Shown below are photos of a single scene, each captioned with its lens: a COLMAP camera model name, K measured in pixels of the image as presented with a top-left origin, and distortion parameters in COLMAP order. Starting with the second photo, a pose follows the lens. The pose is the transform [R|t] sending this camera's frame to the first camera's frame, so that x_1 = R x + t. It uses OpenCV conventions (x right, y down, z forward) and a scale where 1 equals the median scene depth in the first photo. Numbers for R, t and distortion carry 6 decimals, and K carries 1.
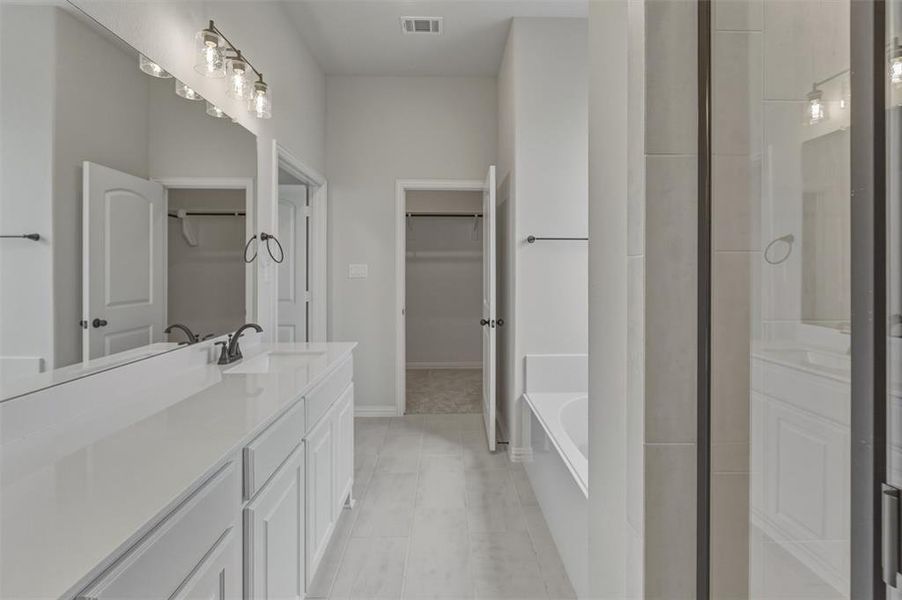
lens RADIAL K [[391.7, 0, 453.0], [0, 391.7, 272.1], [0, 0, 1]] dist [-0.001083, -0.000032]
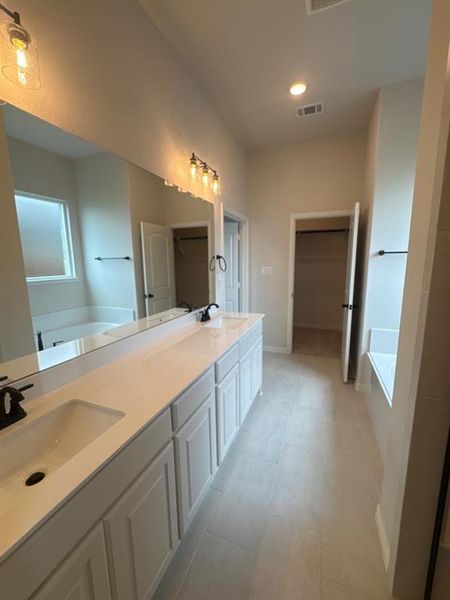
lens RADIAL K [[242.1, 0, 222.9], [0, 242.1, 300.9], [0, 0, 1]] dist [-0.000494, -0.000013]
pose [[0.913970, 0.048524, -0.402870, 0.029804], [0.014991, 0.988109, 0.153023, -0.053441], [0.405504, -0.145897, 0.902375, -0.093256]]
